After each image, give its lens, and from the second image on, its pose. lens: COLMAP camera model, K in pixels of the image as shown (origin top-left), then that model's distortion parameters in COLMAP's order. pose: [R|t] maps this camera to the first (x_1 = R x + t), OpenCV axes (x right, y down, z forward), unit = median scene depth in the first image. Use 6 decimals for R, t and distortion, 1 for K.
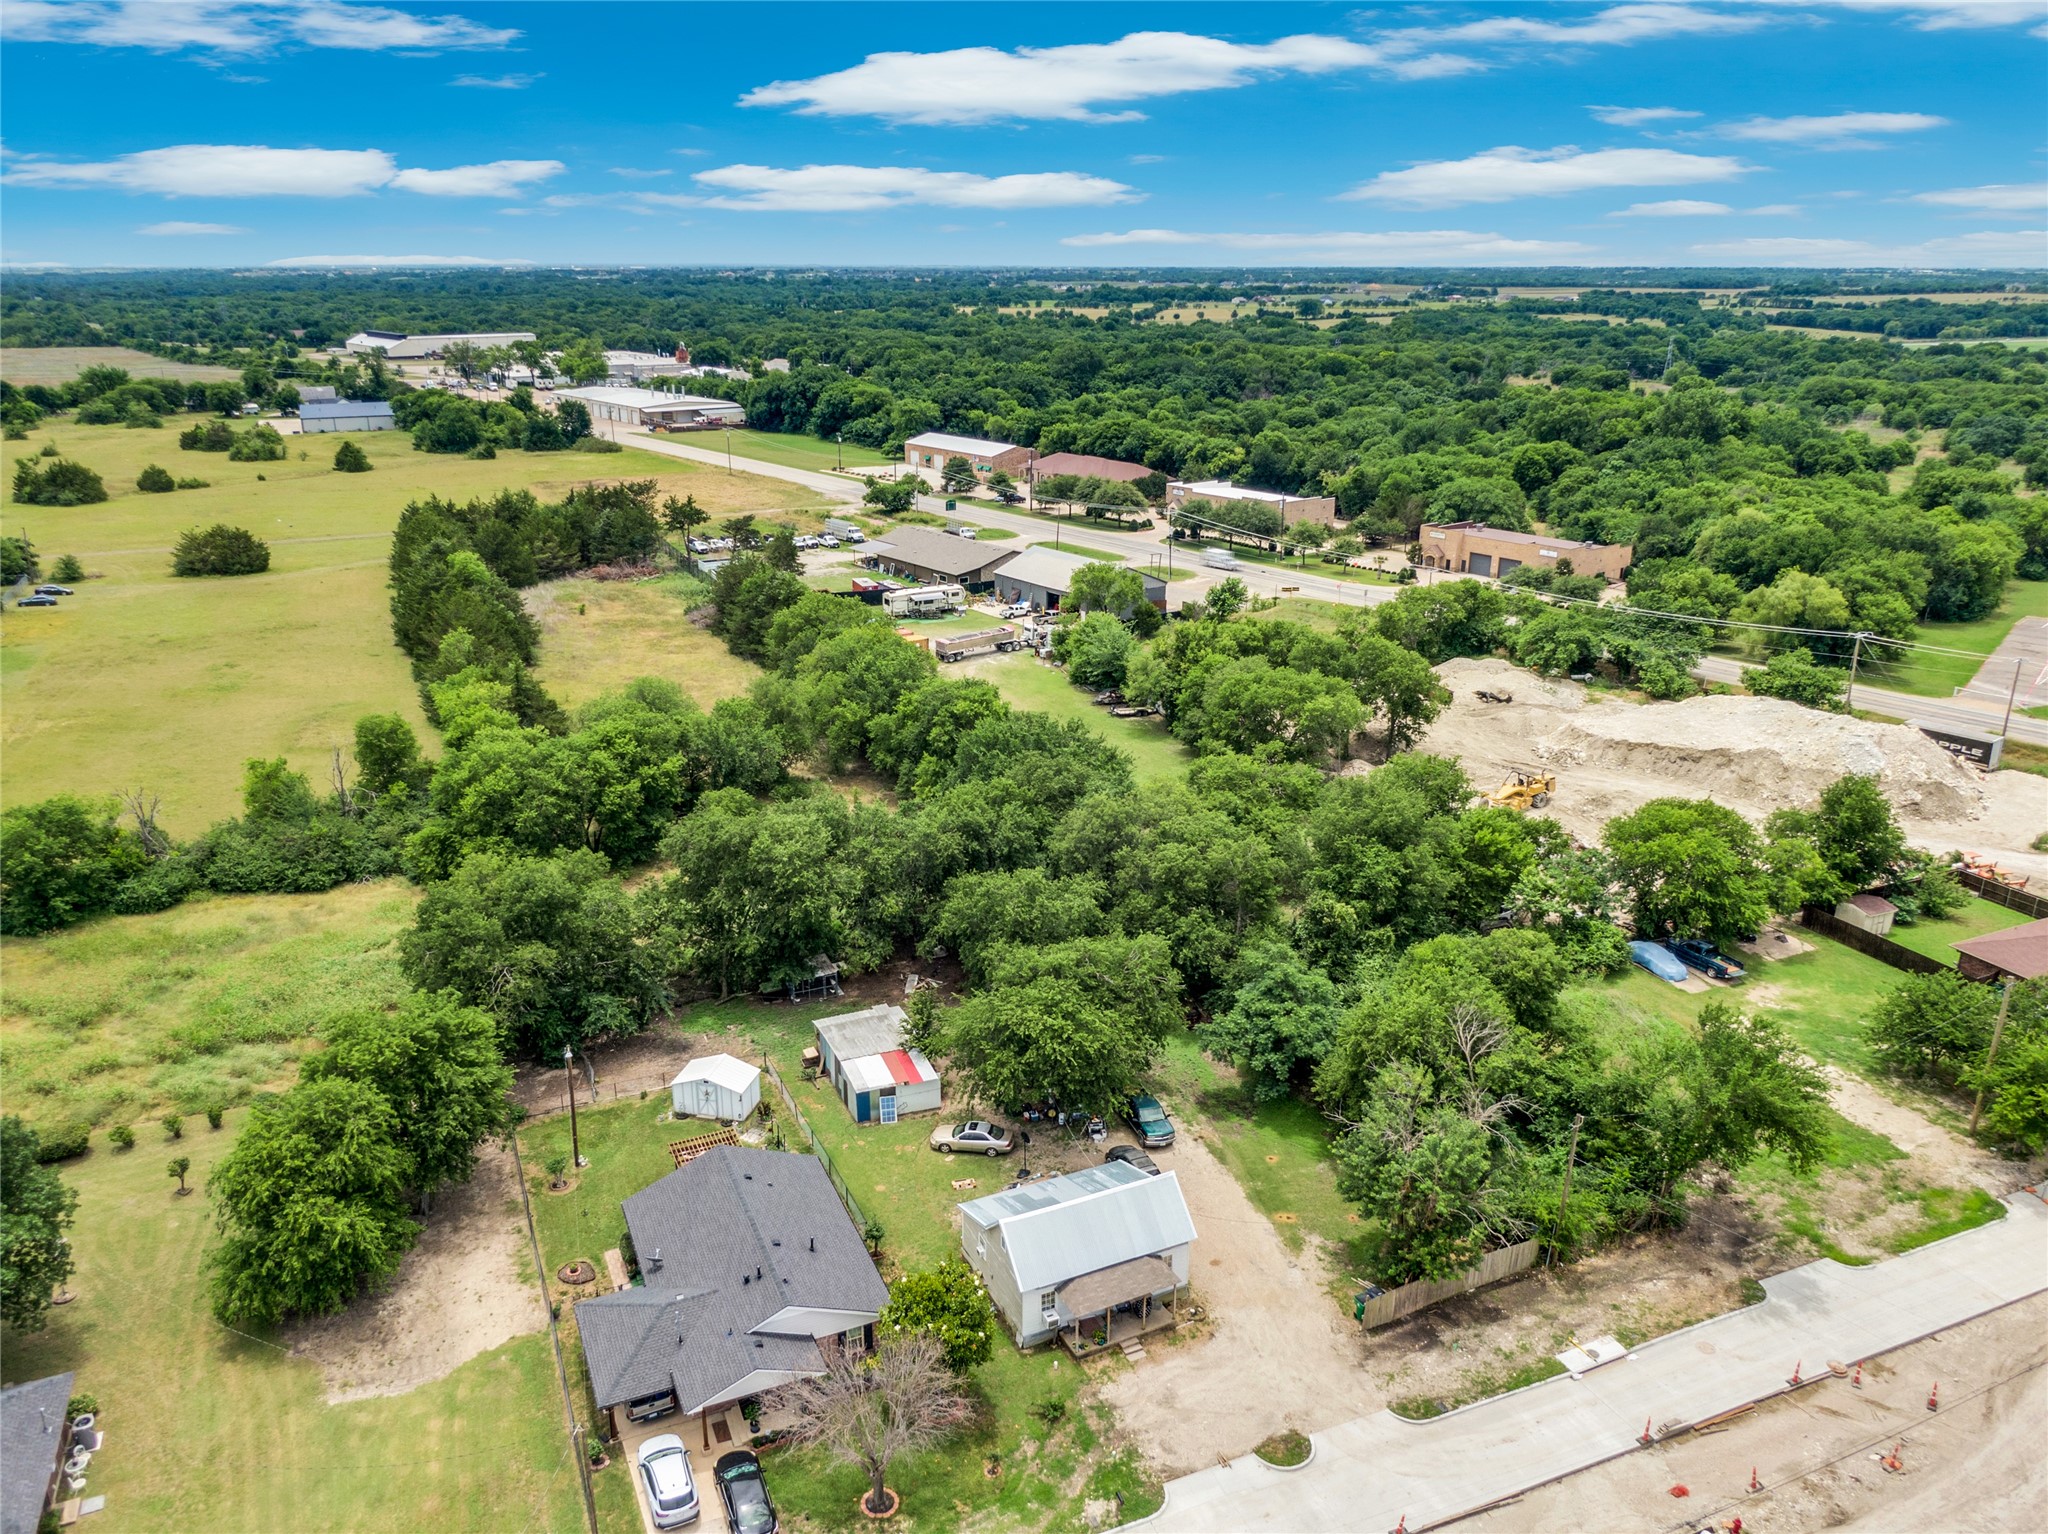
lens RADIAL K [[1471.1, 0, 1021.8], [0, 1471.1, 772.7], [0, 0, 1]] dist [0.017667, -0.033502]
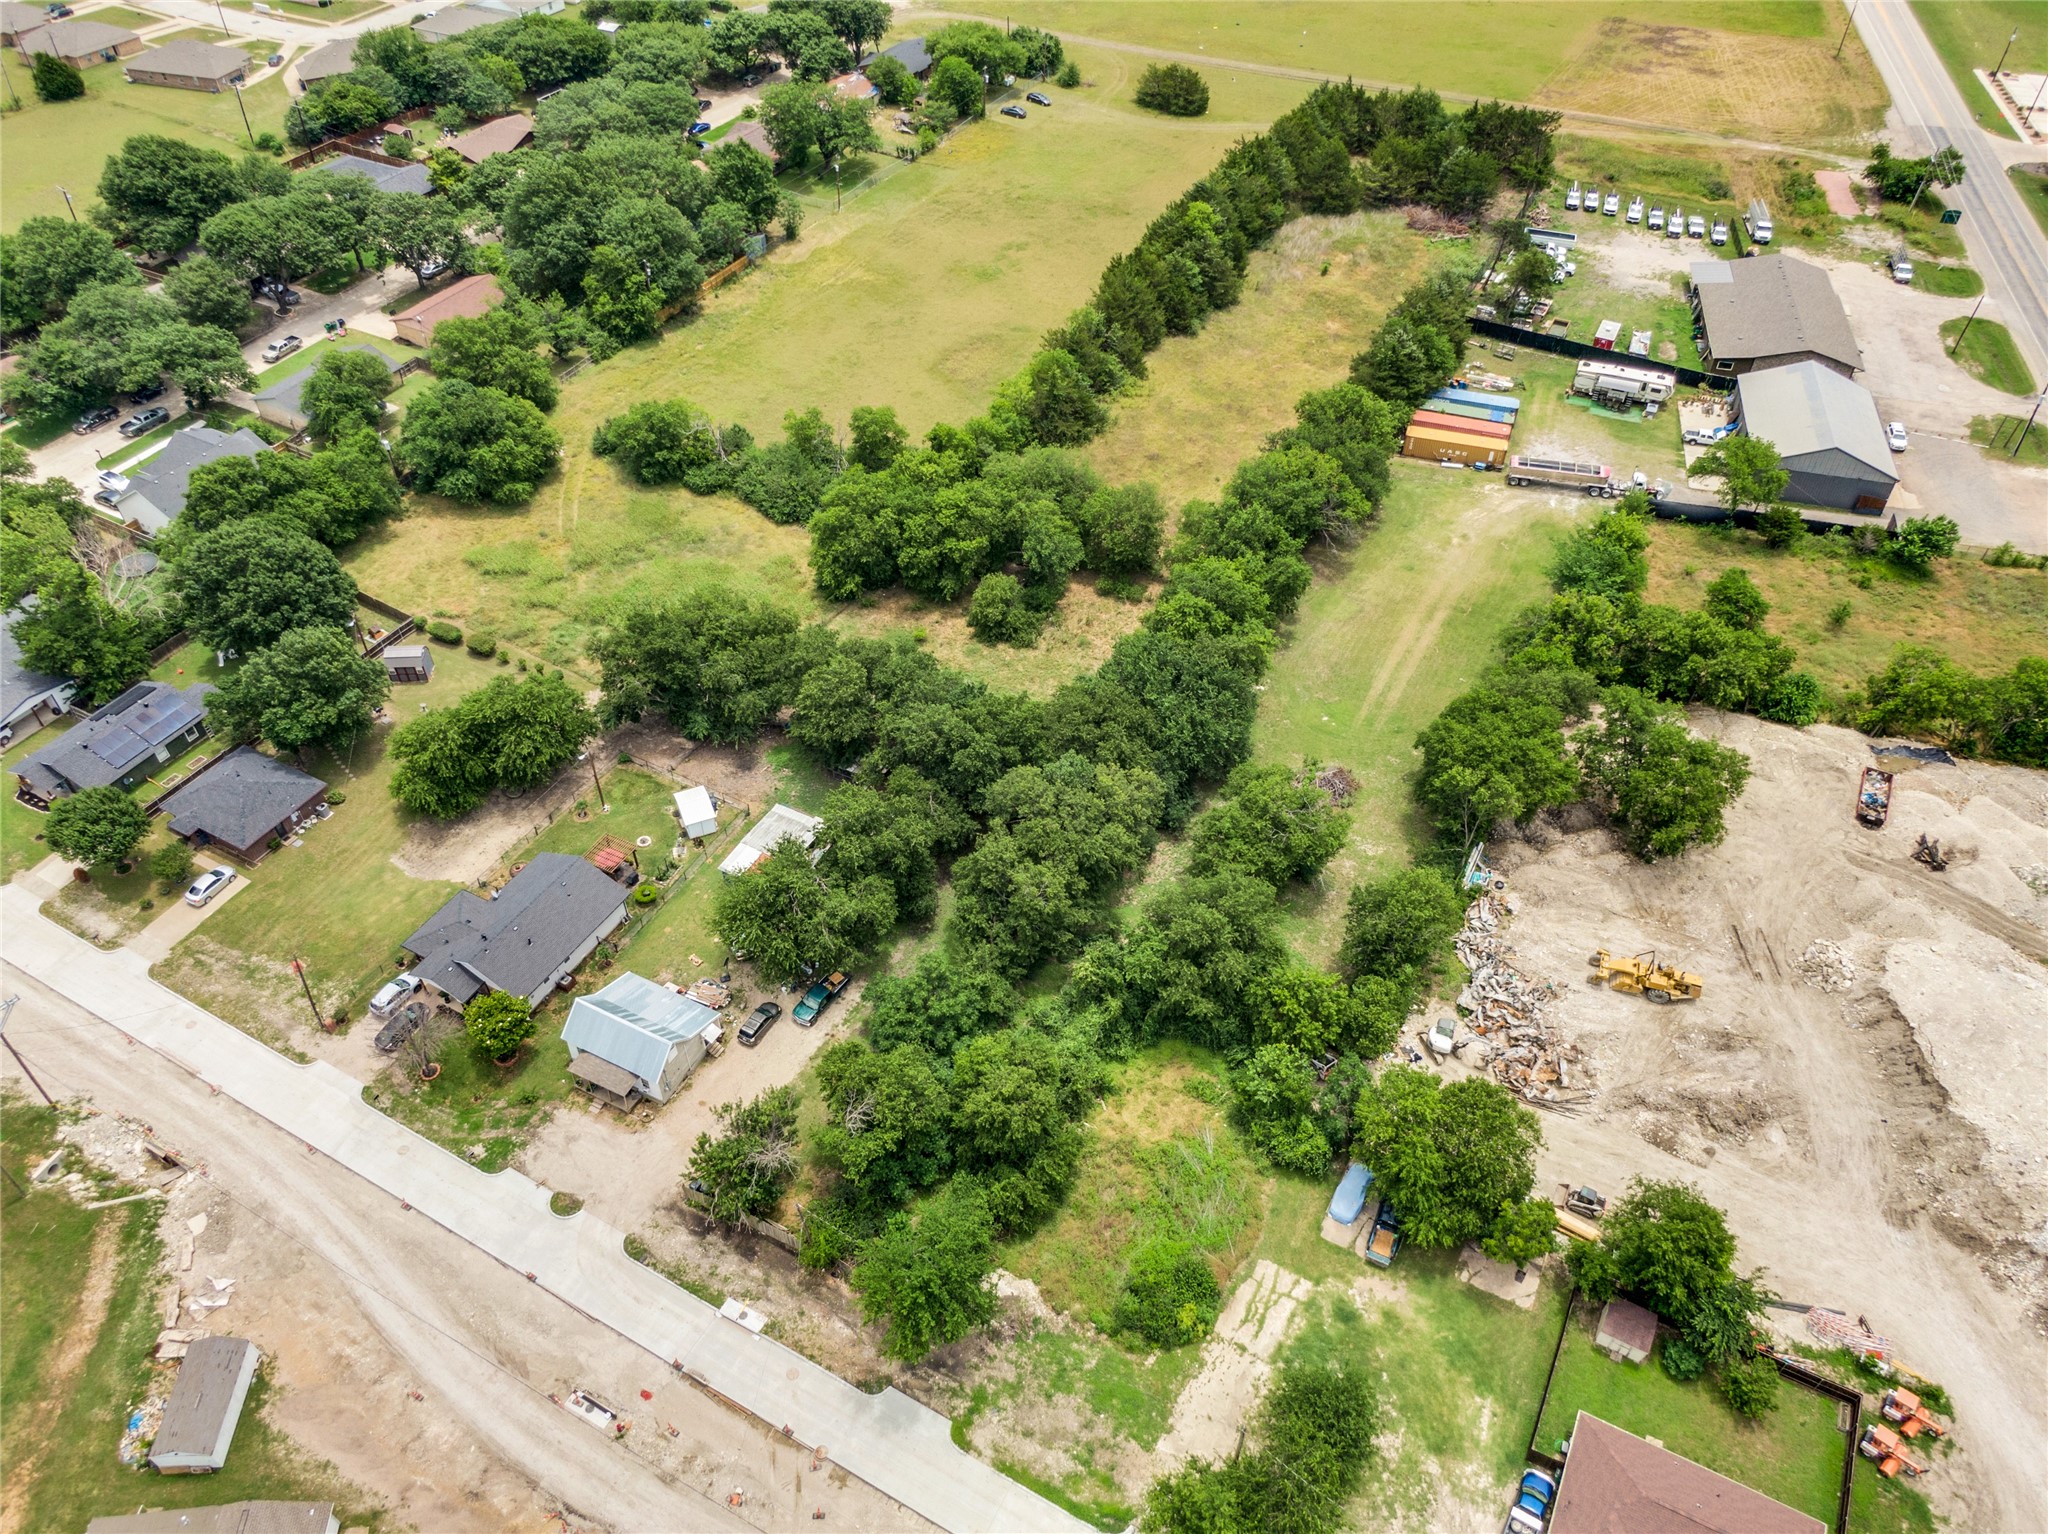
lens RADIAL K [[1471.1, 0, 1021.8], [0, 1471.1, 772.7], [0, 0, 1]] dist [0.017667, -0.033502]
pose [[0.608116, 0.544104, -0.578053, 0.517617], [-0.255894, 0.823653, 0.506076, -0.408752], [0.751474, -0.159833, 0.640110, 0.158698]]
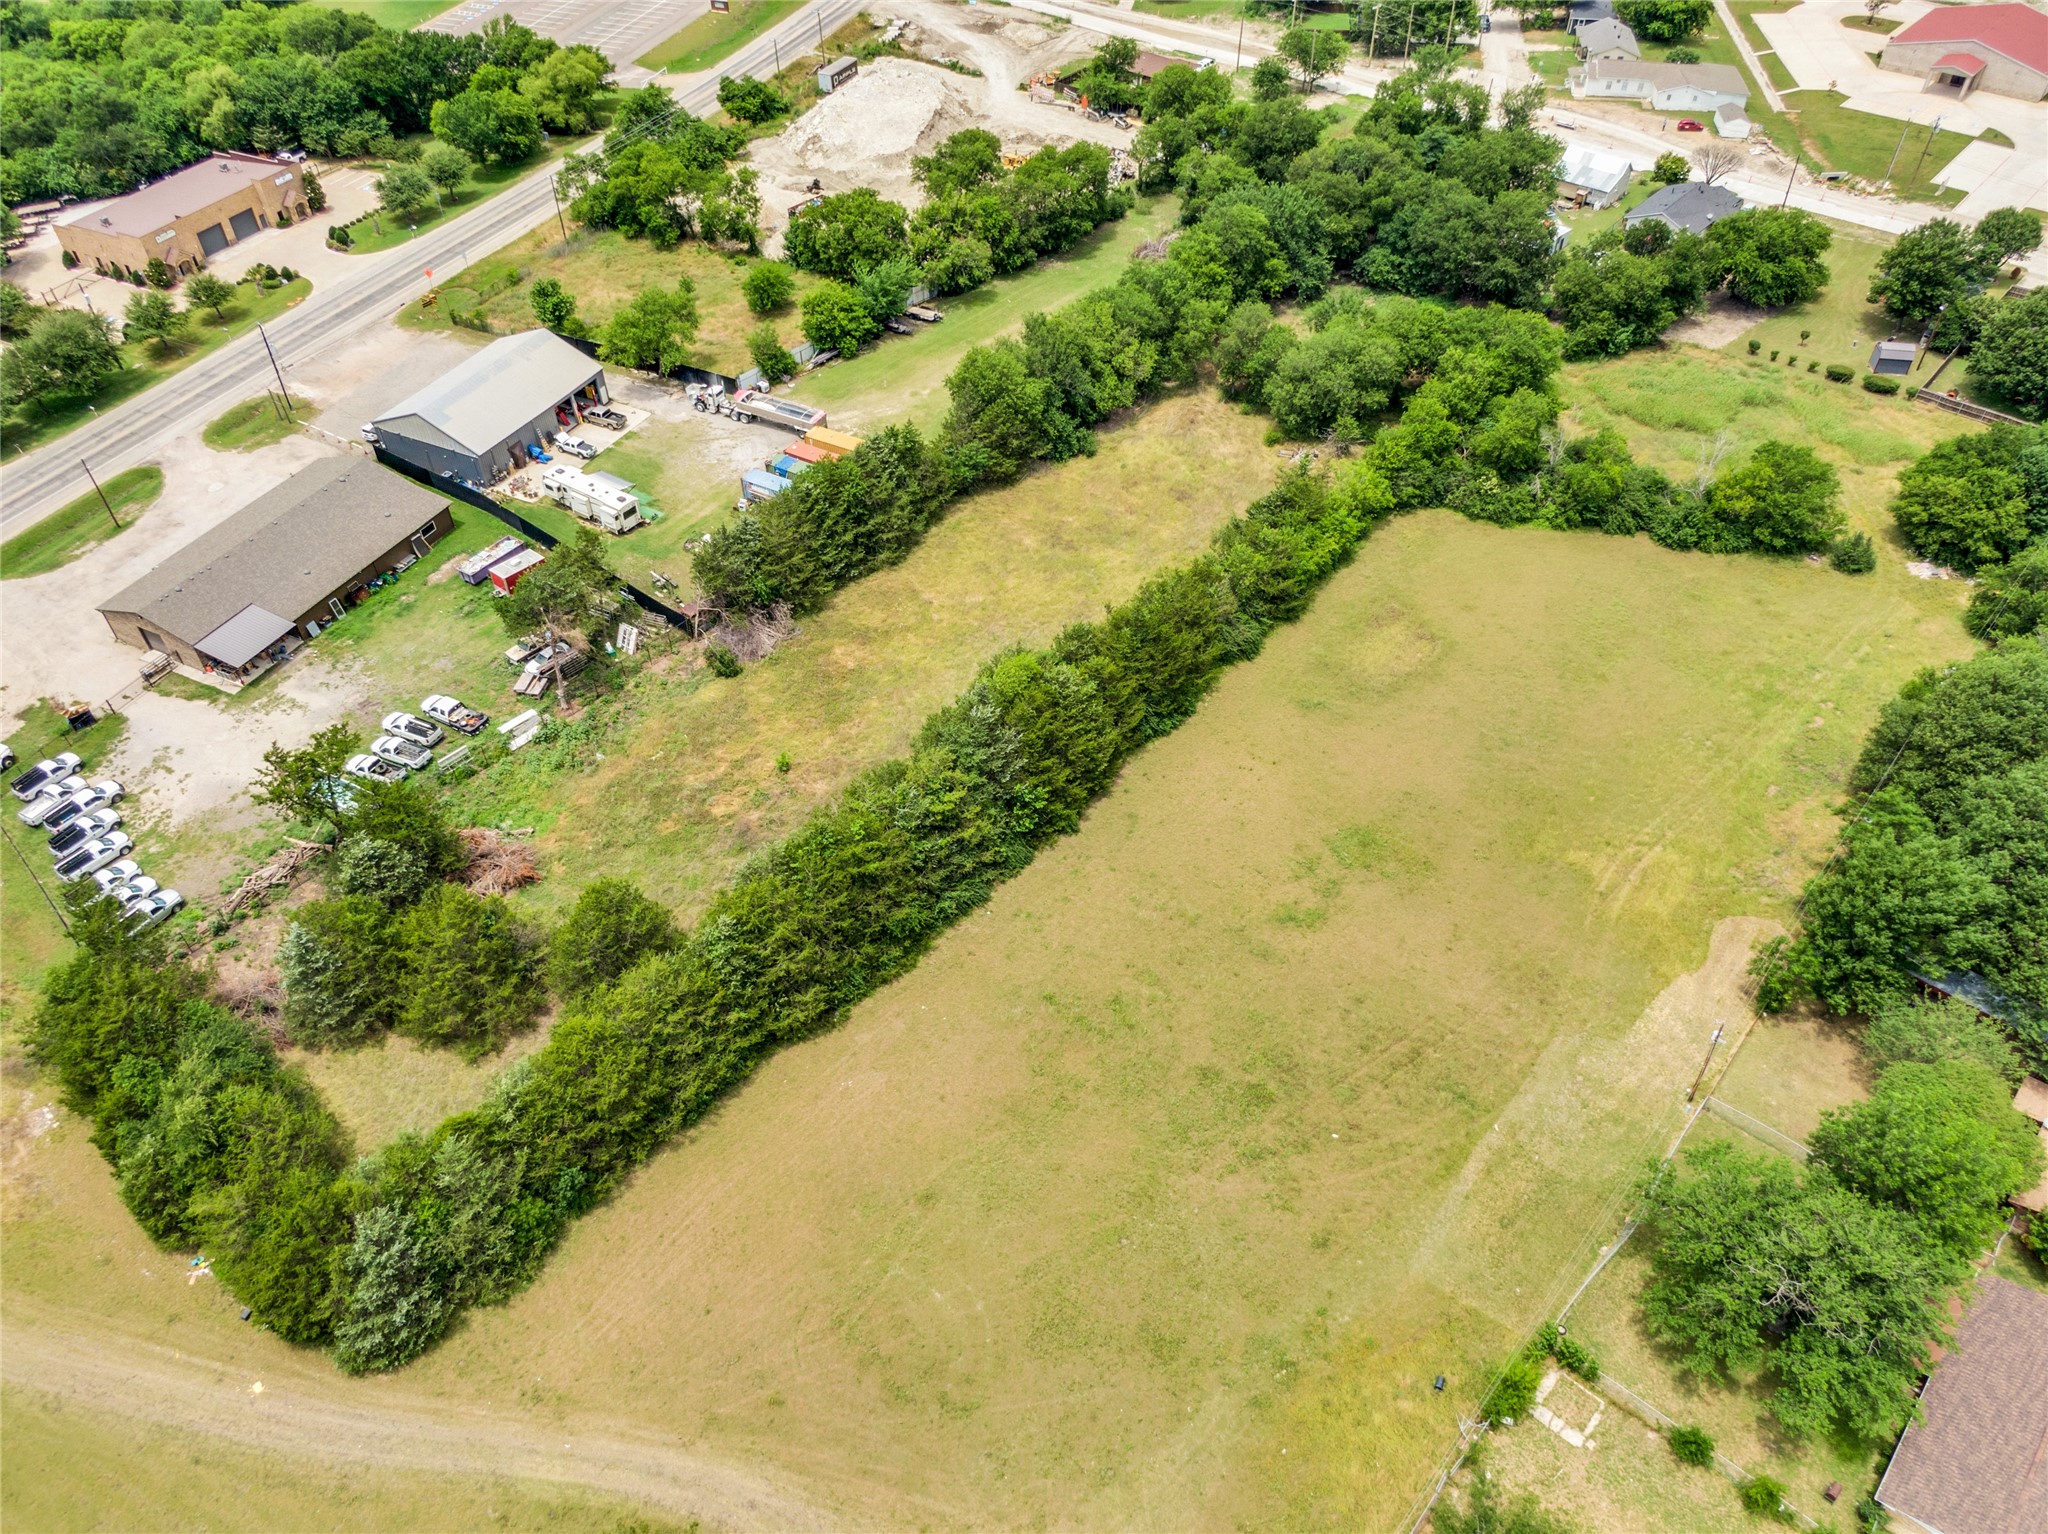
lens RADIAL K [[1476.2, 0, 1024.0], [0, 1476.2, 767.0], [0, 0, 1]] dist [-0.005900, 0.001041]
pose [[-0.420948, -0.627740, 0.654786, -1.053817], [0.308414, 0.579804, 0.754127, -0.766964], [-0.853043, 0.519394, -0.050464, 1.328474]]
